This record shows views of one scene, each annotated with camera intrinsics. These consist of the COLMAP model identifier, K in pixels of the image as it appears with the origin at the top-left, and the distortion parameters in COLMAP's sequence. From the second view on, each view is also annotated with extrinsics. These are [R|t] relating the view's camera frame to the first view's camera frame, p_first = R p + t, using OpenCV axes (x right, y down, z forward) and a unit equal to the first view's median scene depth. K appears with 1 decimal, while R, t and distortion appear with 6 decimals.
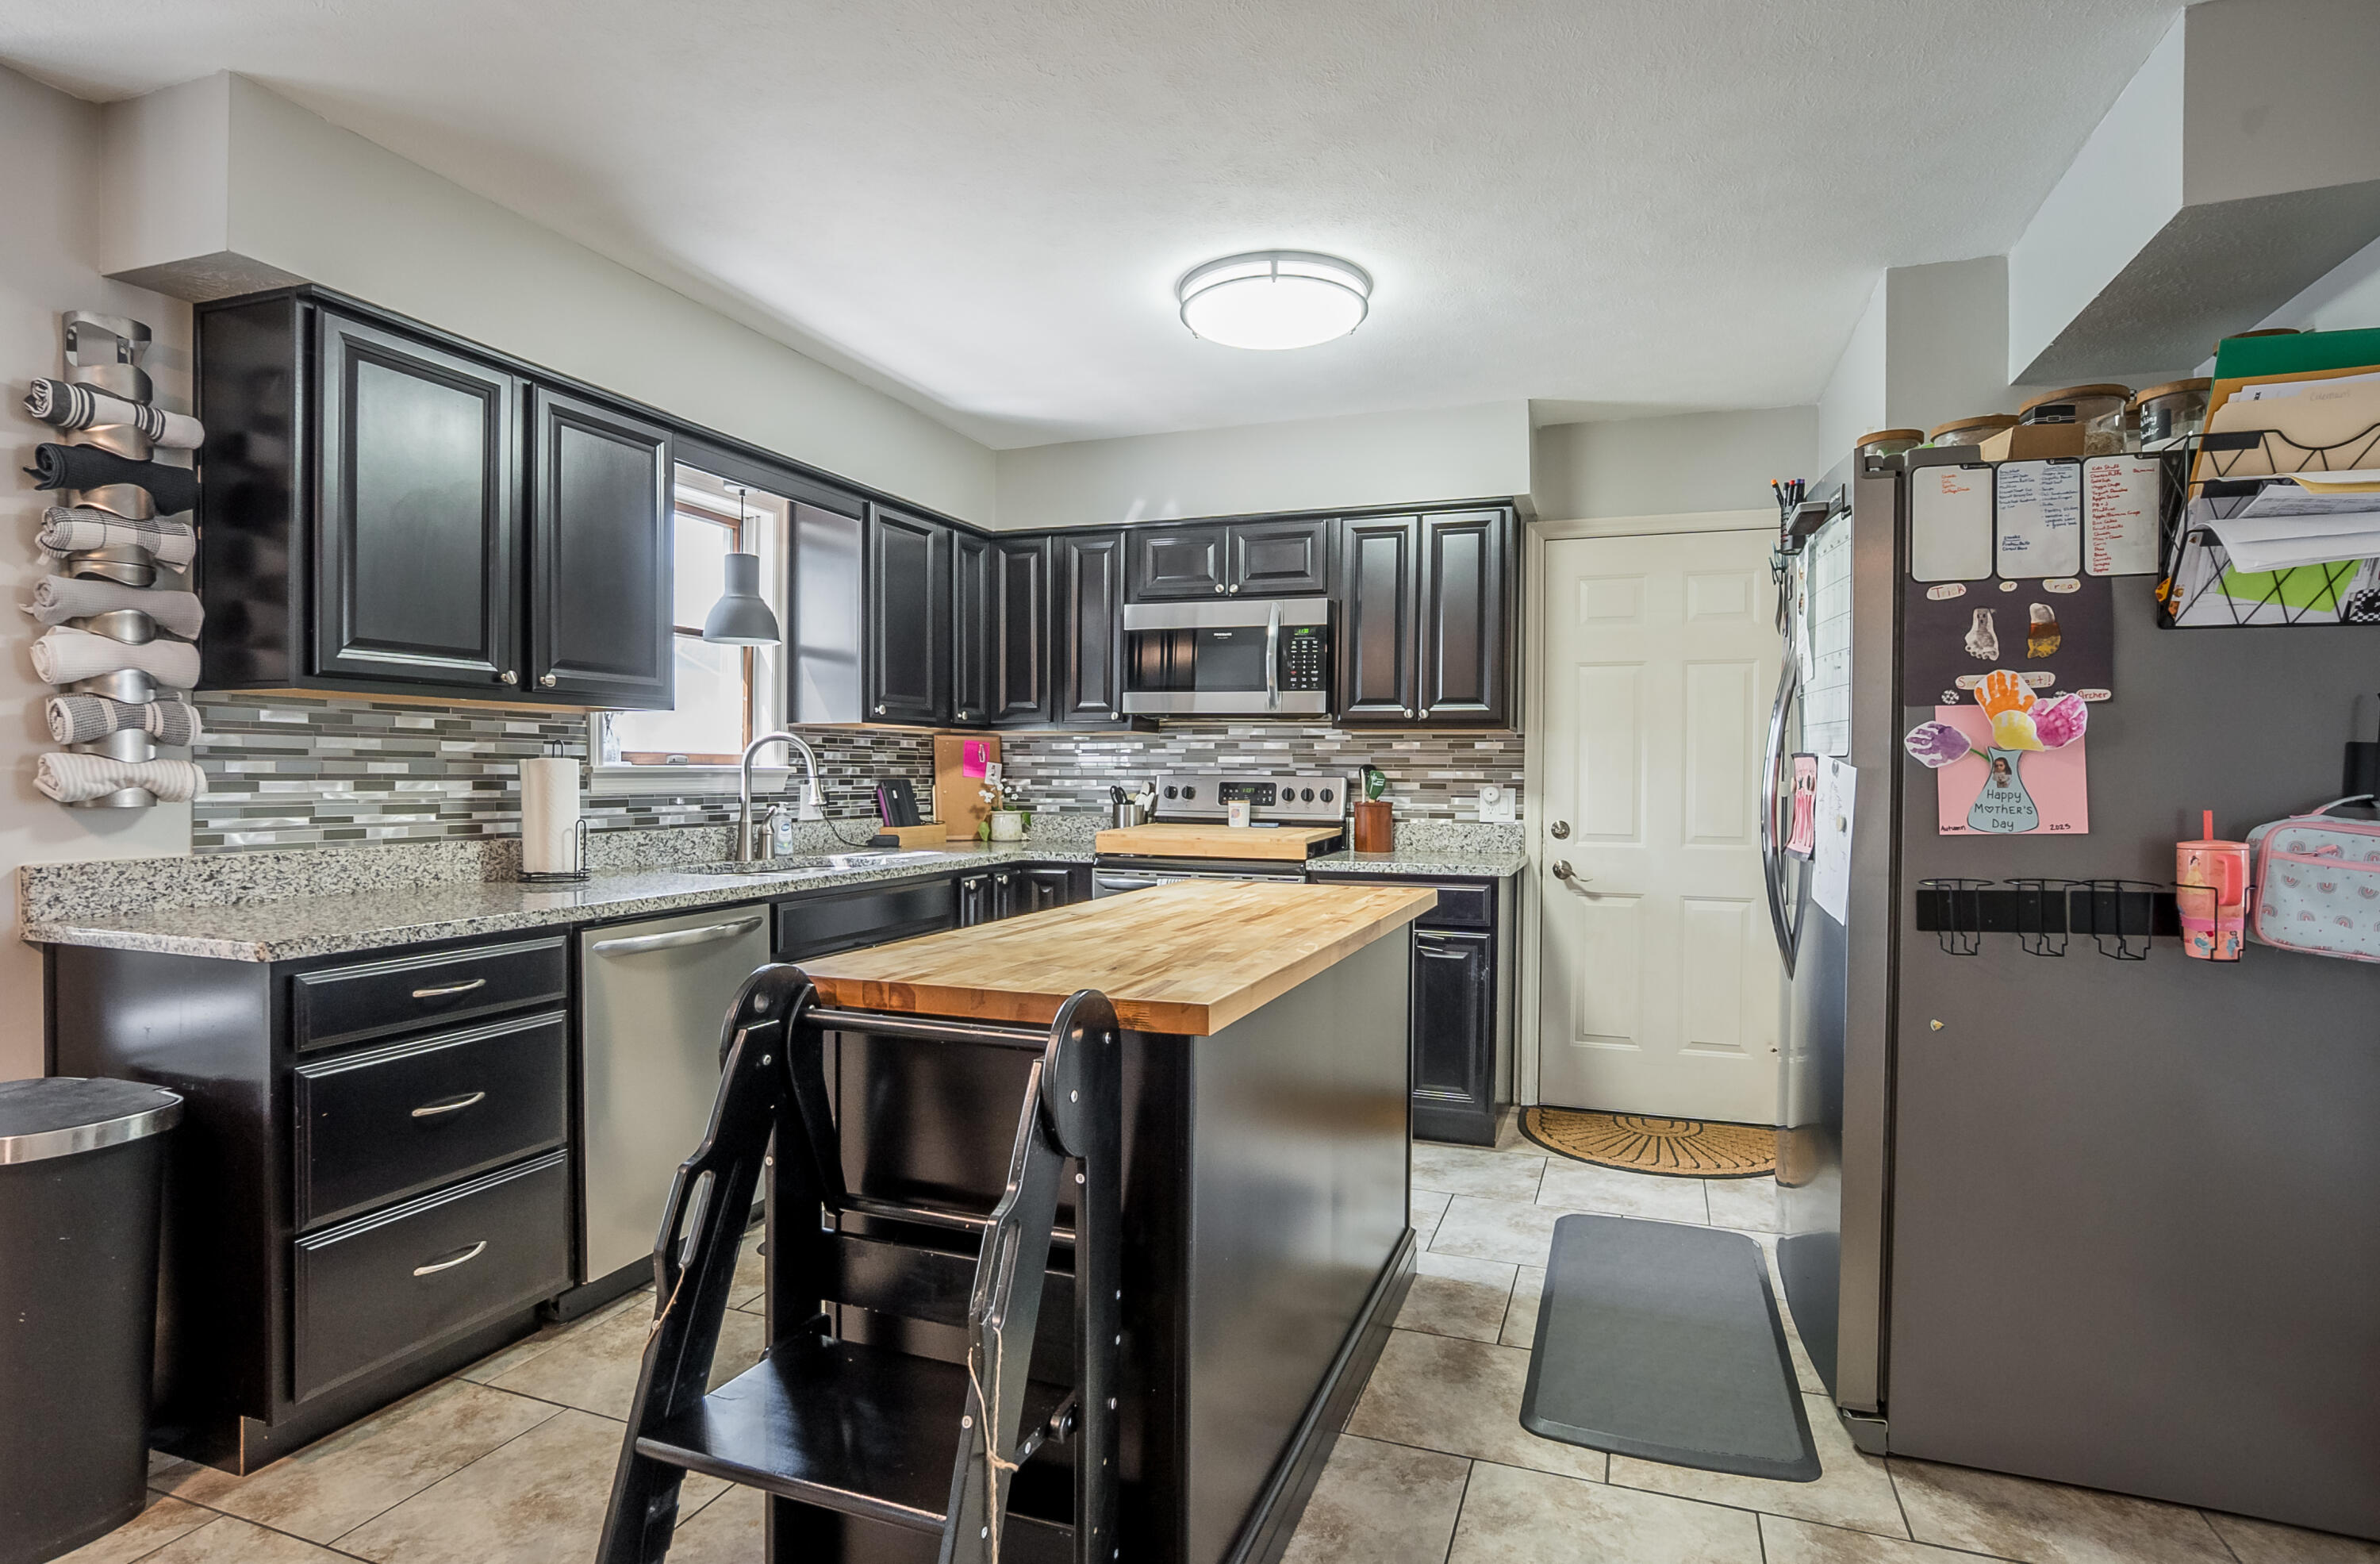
lens RADIAL K [[1213.6, 0, 1168.3], [0, 1213.6, 786.5], [0, 0, 1]] dist [-0.034388, 0.016524]
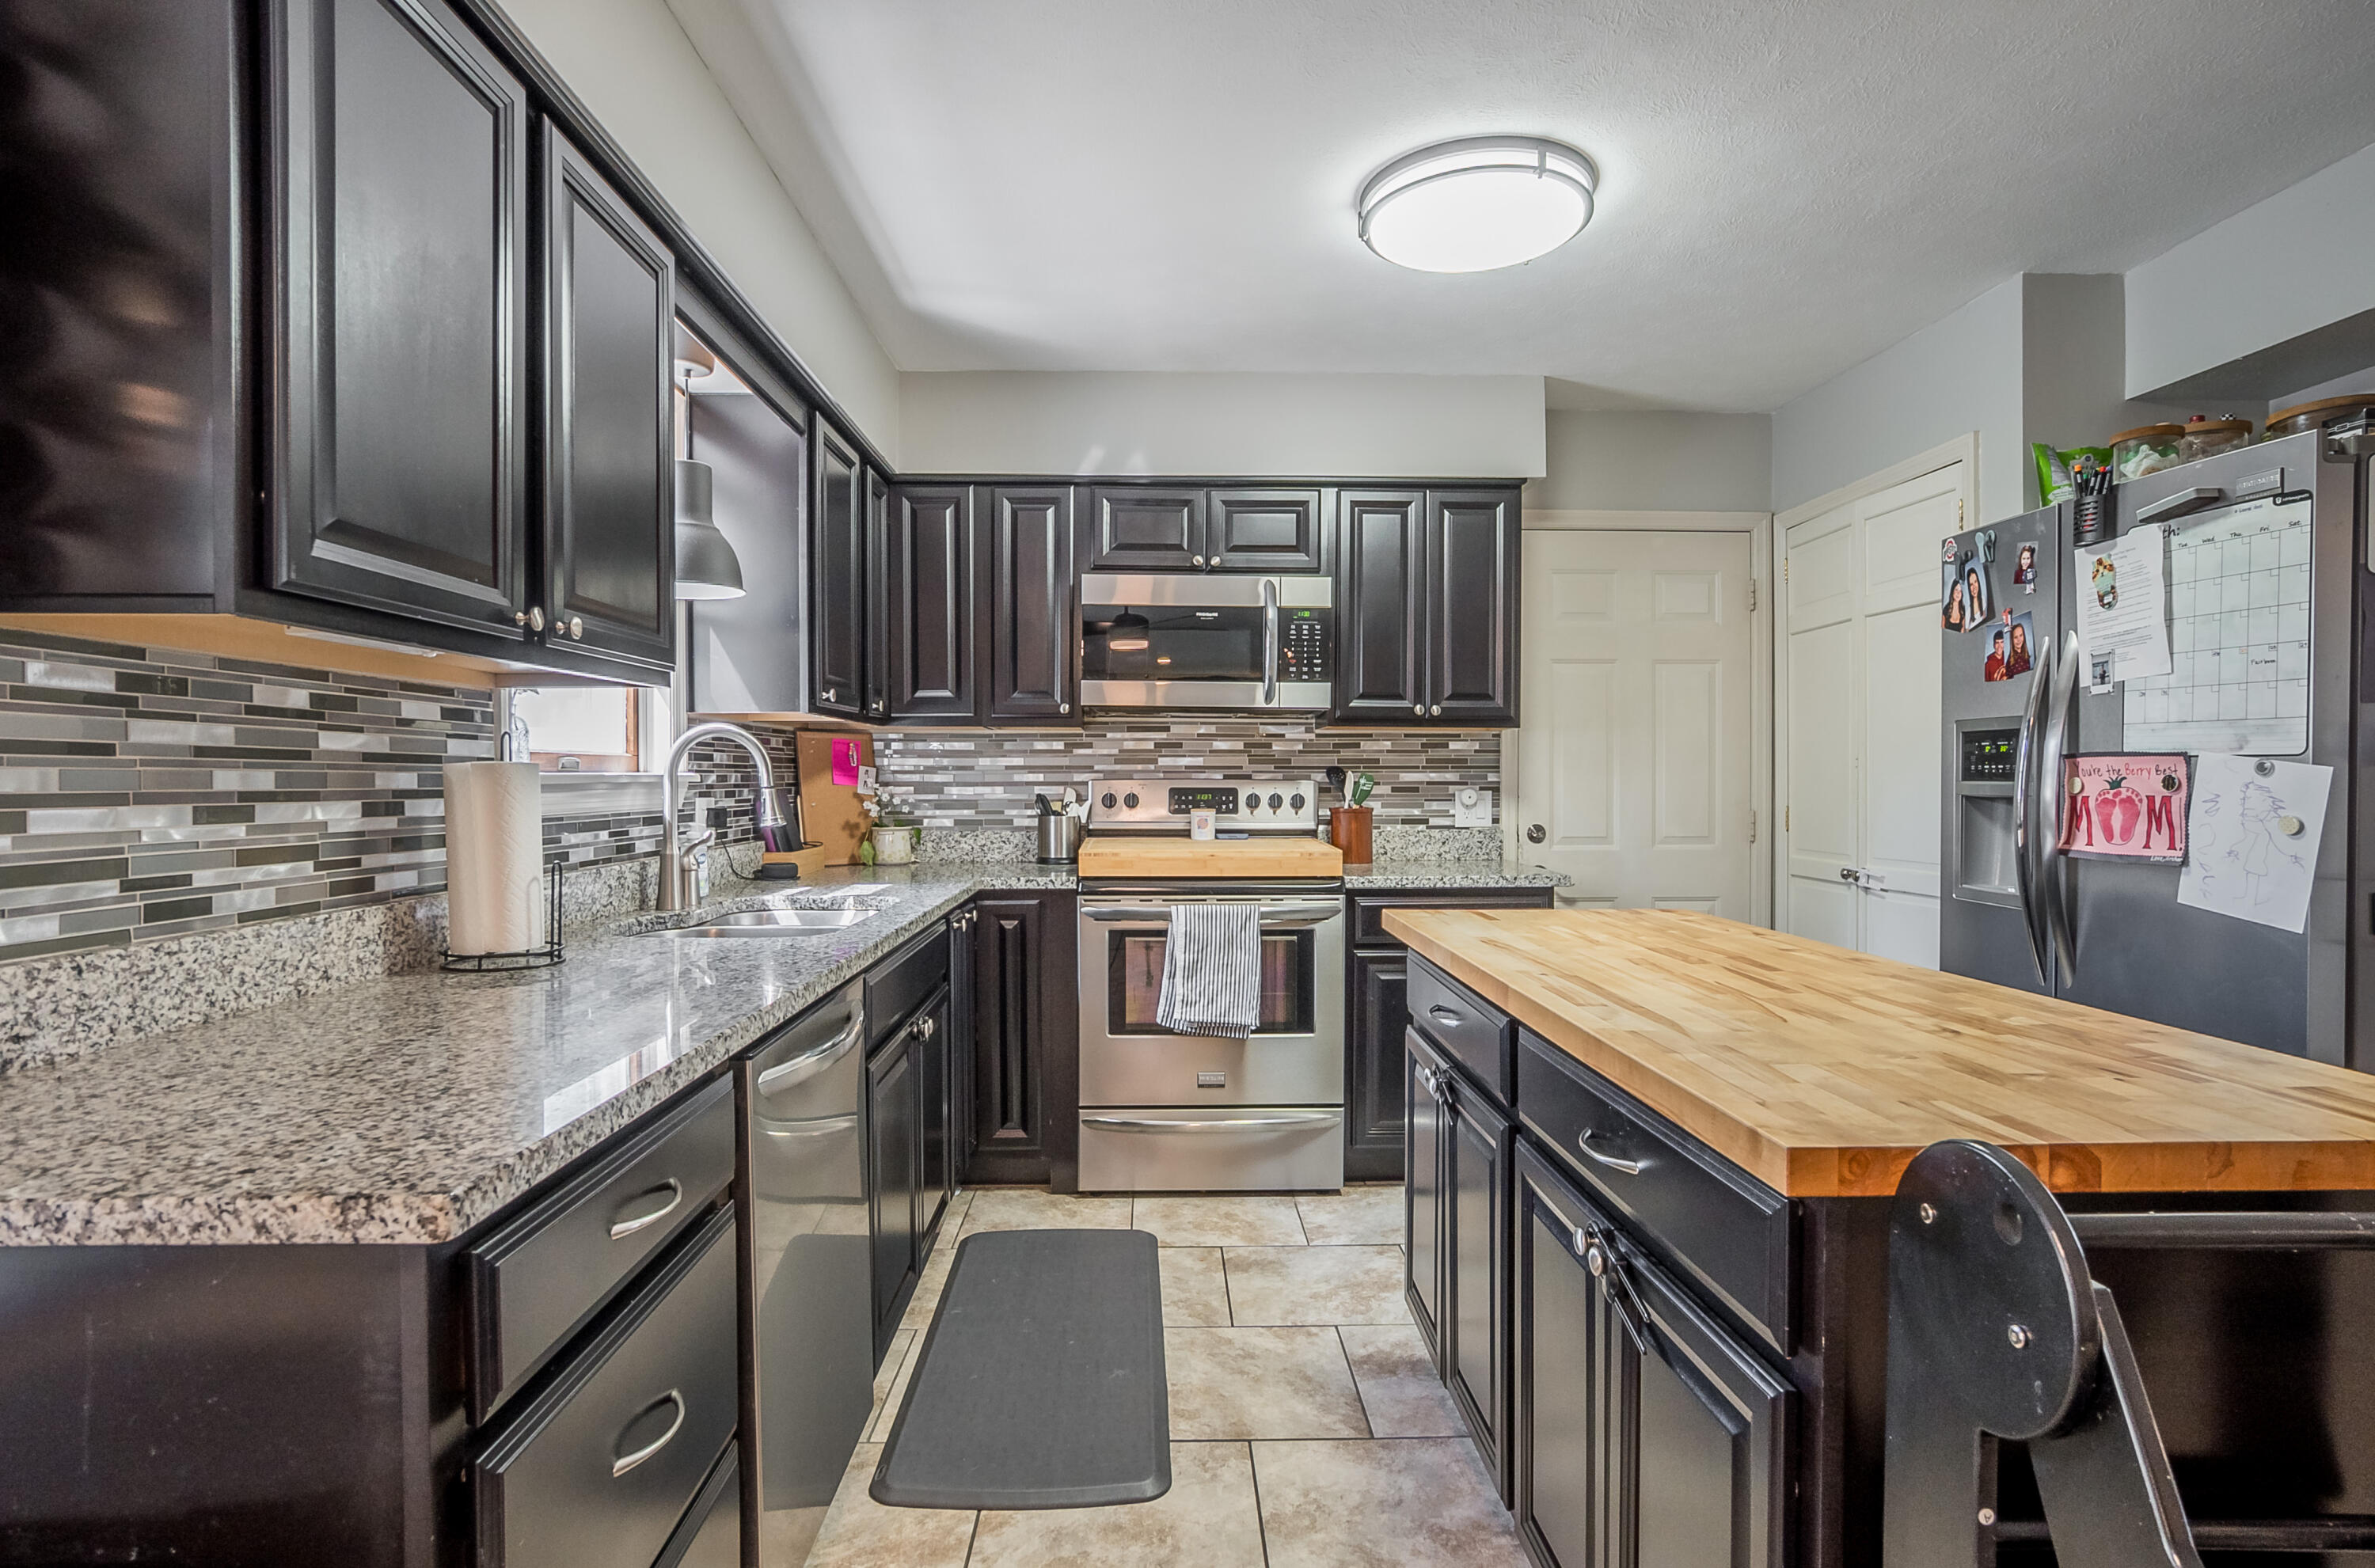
lens RADIAL K [[1210.8, 0, 1190.5], [0, 1210.8, 785.0], [0, 0, 1]] dist [-0.034388, 0.016524]
pose [[0.926690, -0.010763, 0.375672, -0.286608], [0.012159, 0.999925, -0.001345, -0.004578], [-0.375629, 0.005814, 0.926752, 0.217264]]
